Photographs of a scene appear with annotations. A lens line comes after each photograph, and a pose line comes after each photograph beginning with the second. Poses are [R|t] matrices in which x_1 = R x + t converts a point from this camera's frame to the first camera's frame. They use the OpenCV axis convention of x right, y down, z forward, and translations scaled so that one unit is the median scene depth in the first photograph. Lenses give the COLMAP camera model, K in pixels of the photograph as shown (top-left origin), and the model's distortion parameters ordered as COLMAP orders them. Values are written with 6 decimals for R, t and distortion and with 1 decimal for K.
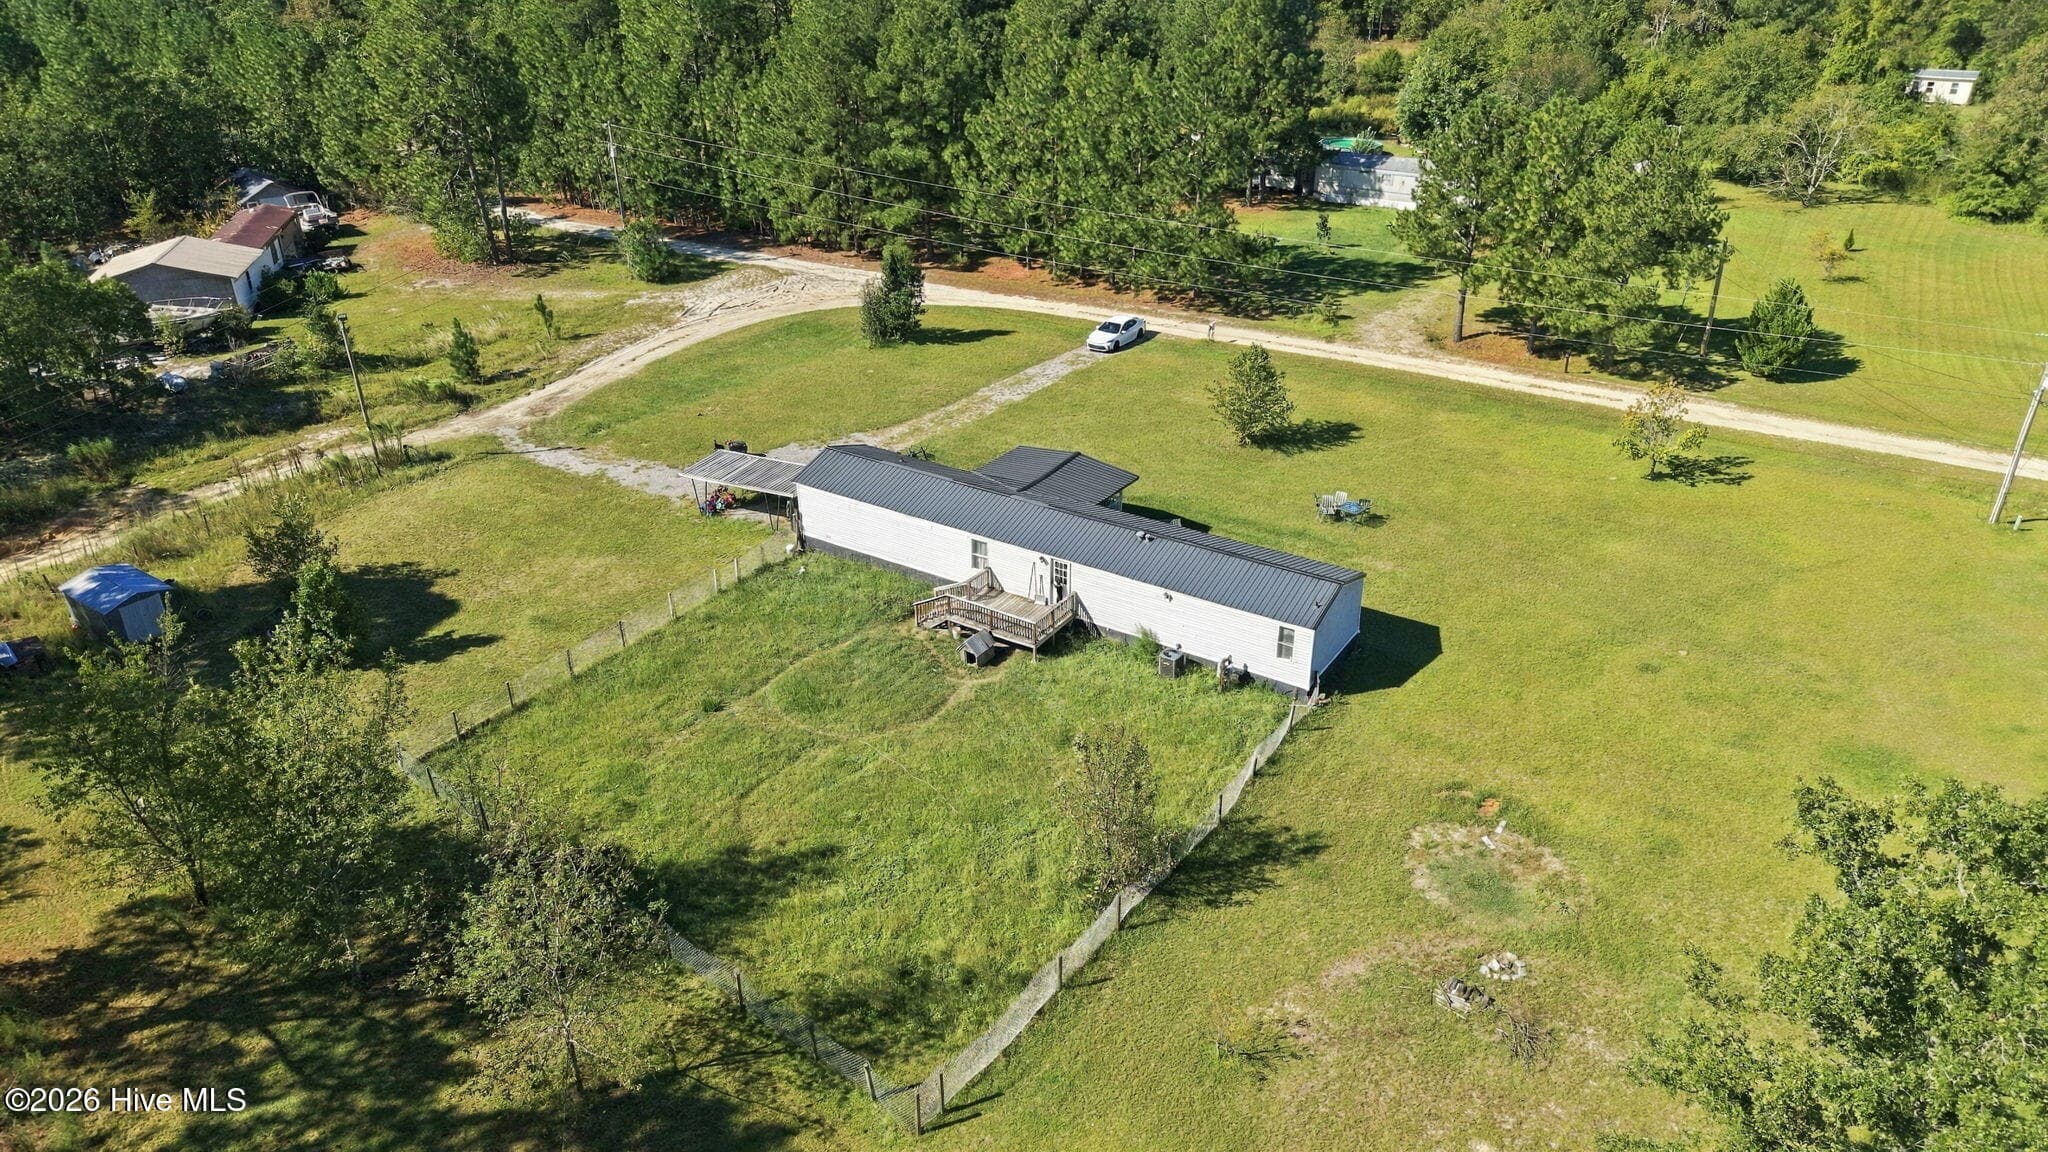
lens RADIAL K [[1358.9, 0, 1024.0], [0, 1358.9, 576.0], [0, 0, 1]] dist [0.019869, -0.026446]
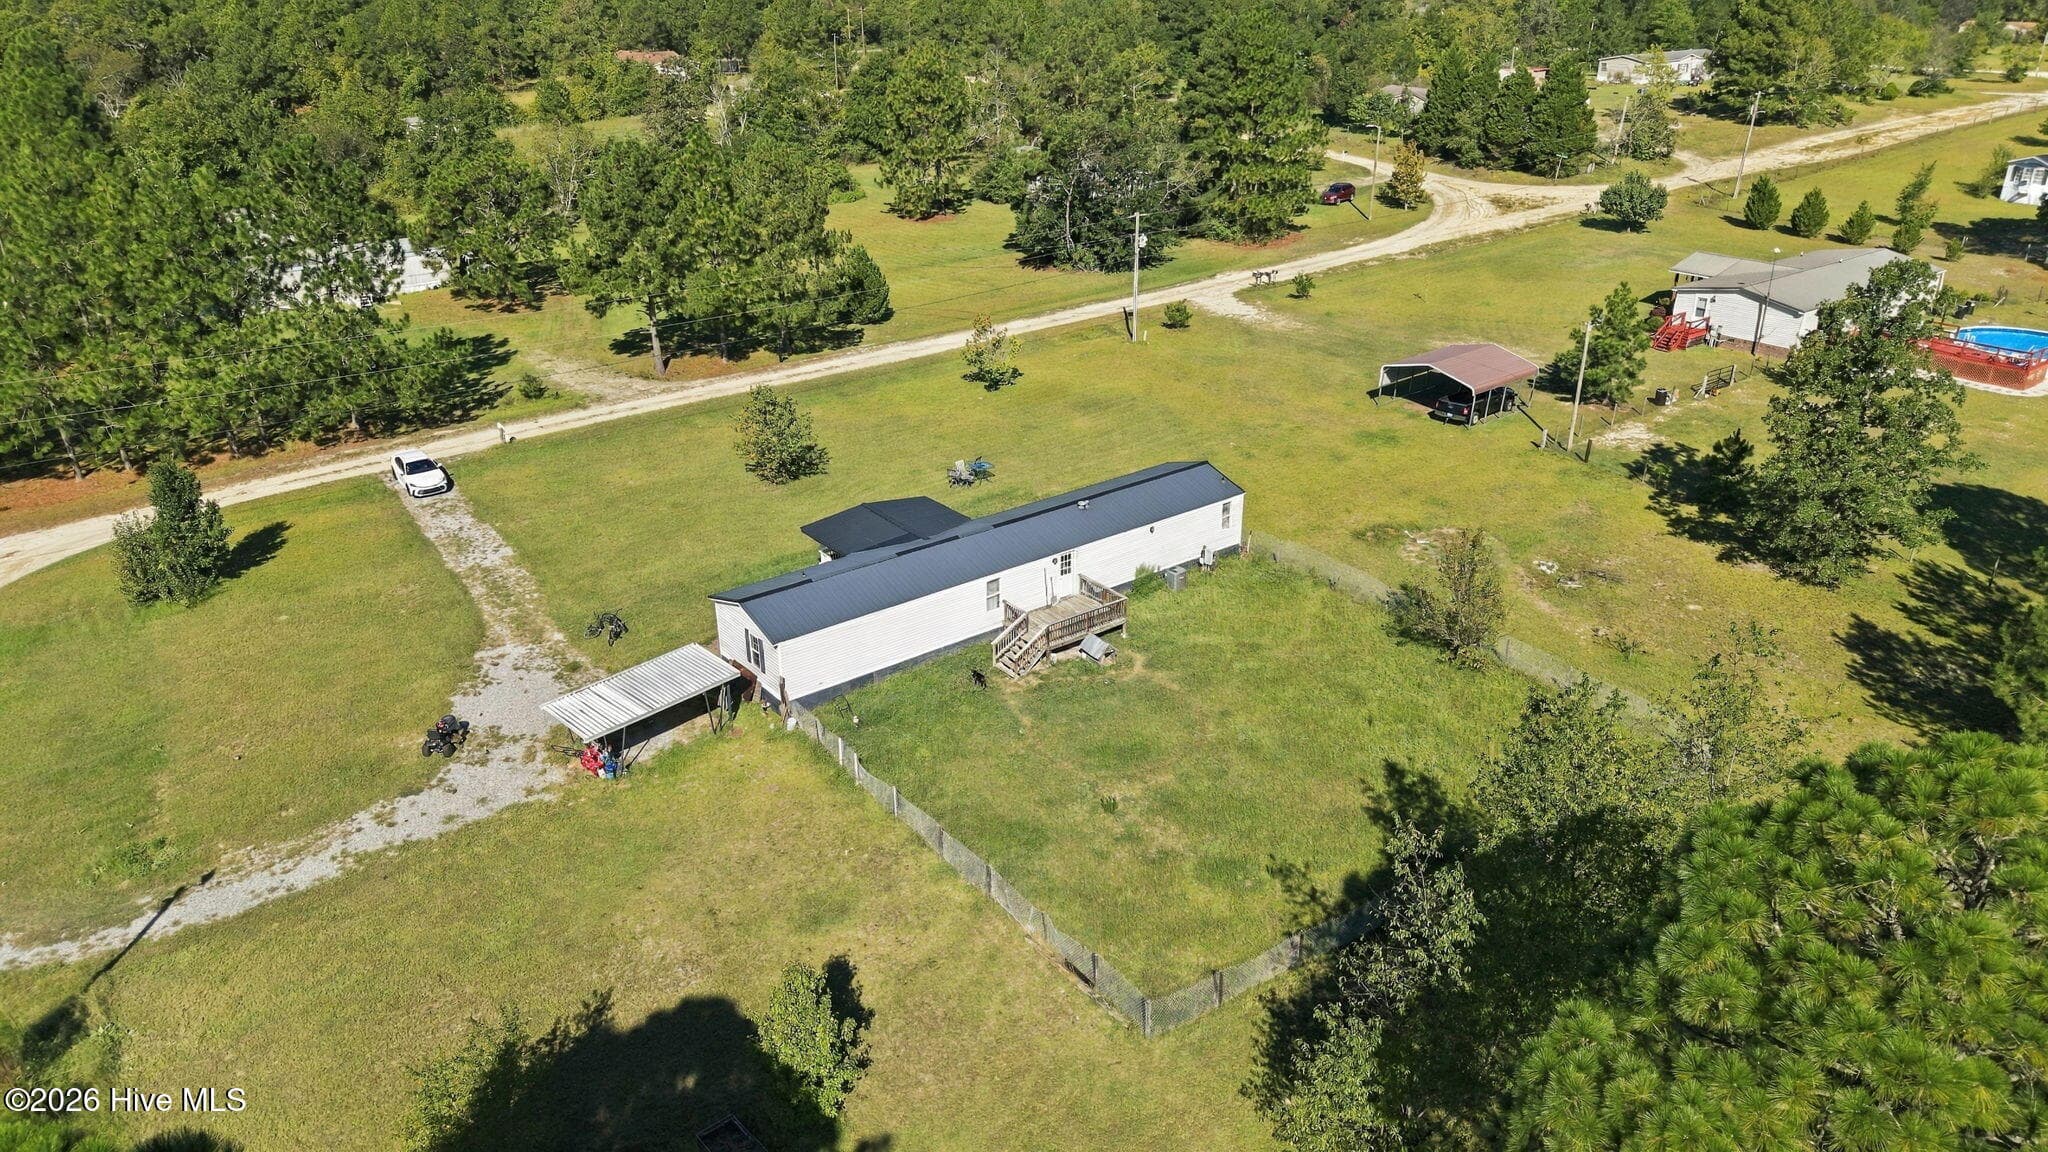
lens RADIAL K [[1358.9, 0, 1024.0], [0, 1358.9, 576.0], [0, 0, 1]] dist [0.019869, -0.026446]
pose [[0.325834, -0.391096, 0.860742, -0.810342], [0.436425, 0.869841, 0.230022, -0.227907], [-0.838669, 0.300700, 0.454107, 0.494054]]
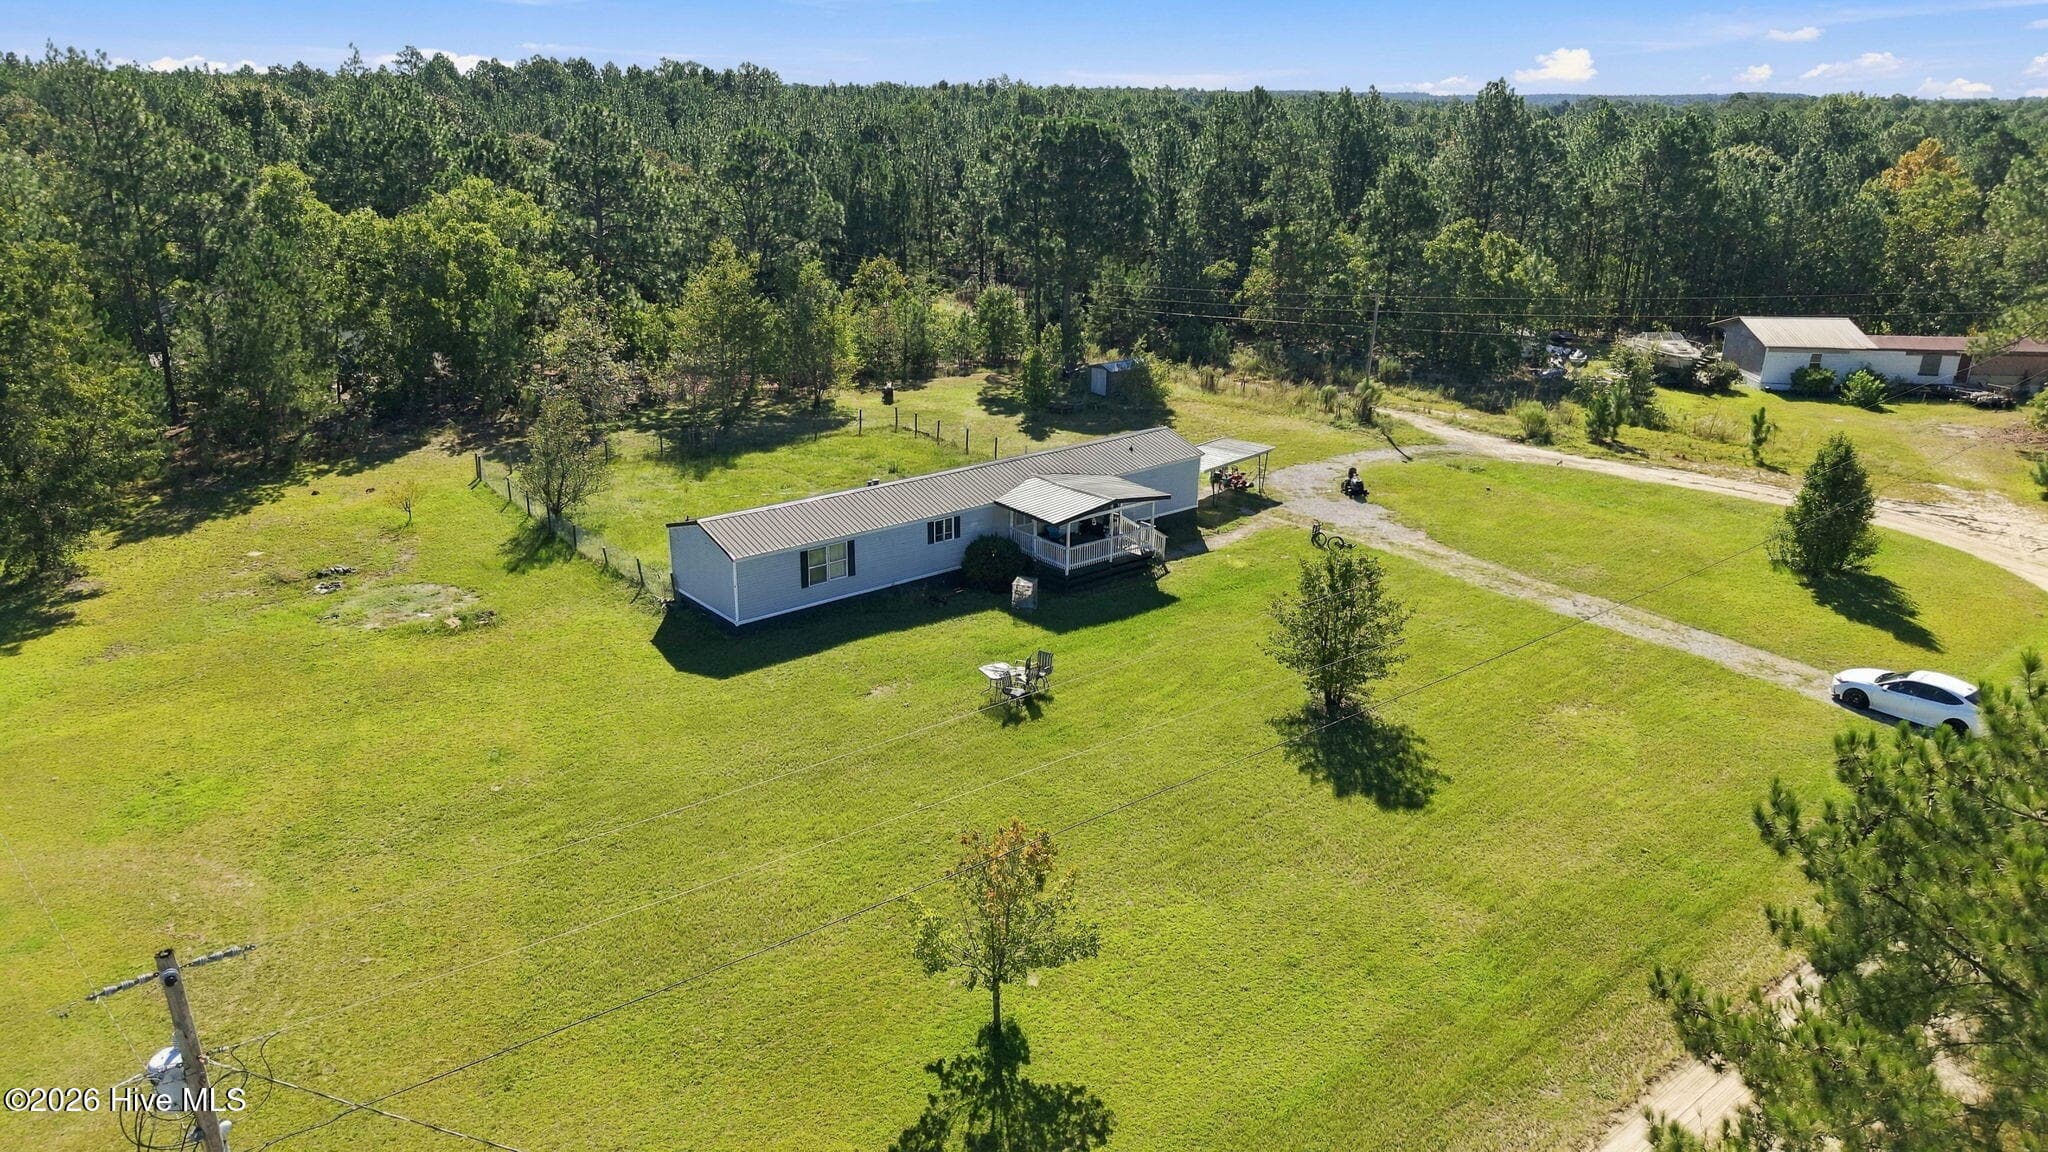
lens RADIAL K [[1394.3, 0, 1032.2], [0, 1394.3, 547.7], [0, 0, 1]] dist [0.006862, -0.000682]
pose [[-0.289099, 0.308842, -0.906112, 0.915003], [-0.452175, 0.790230, 0.413613, -0.429347], [0.843777, 0.529296, -0.088804, 1.089683]]
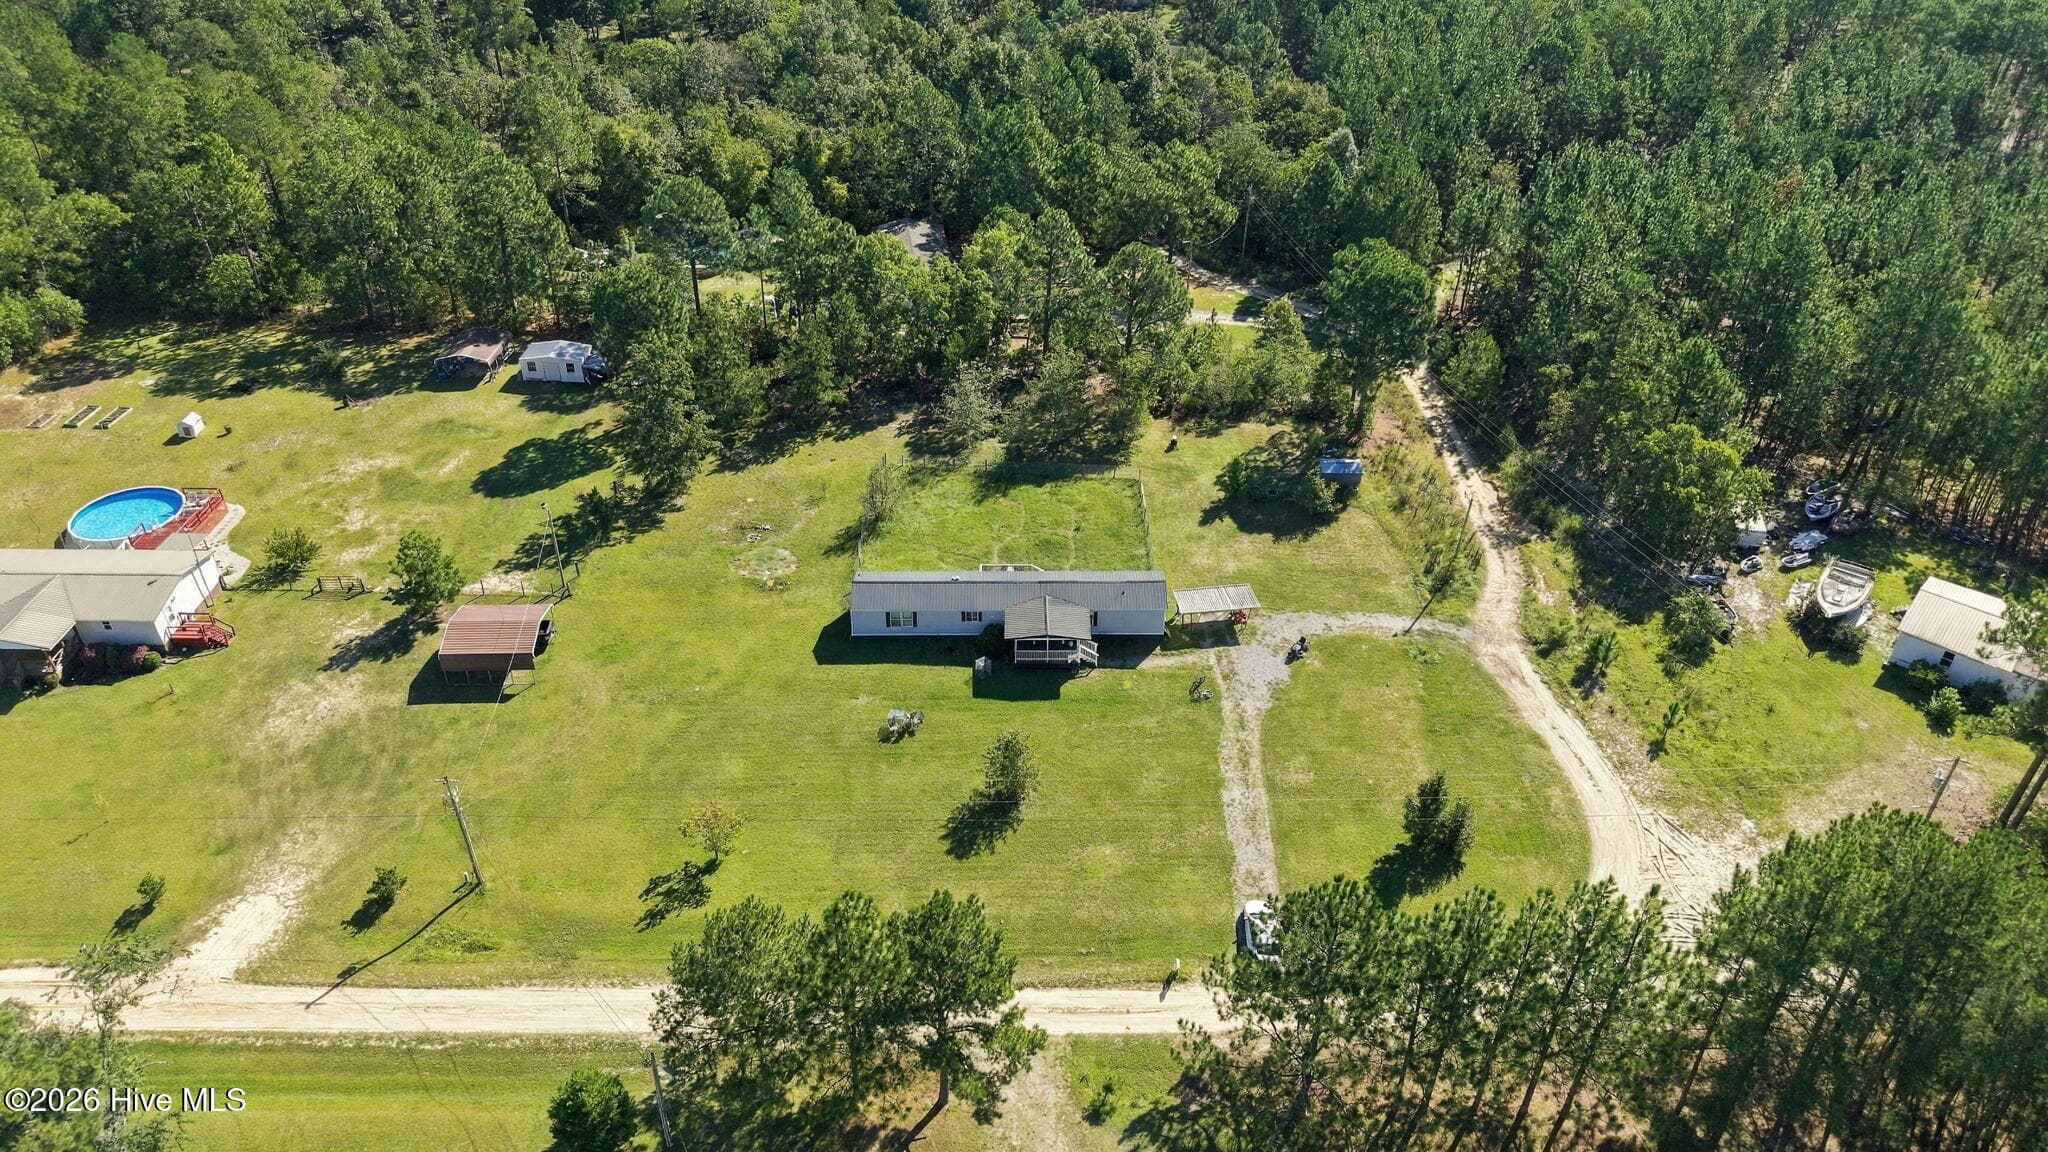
lens RADIAL K [[1358.9, 0, 1024.0], [0, 1358.9, 576.0], [0, 0, 1]] dist [0.019869, -0.026446]
pose [[-0.831598, 0.315895, -0.456788, 0.809052], [-0.256492, 0.511064, 0.820382, -1.500304], [0.492602, 0.799390, -0.343975, 1.541735]]
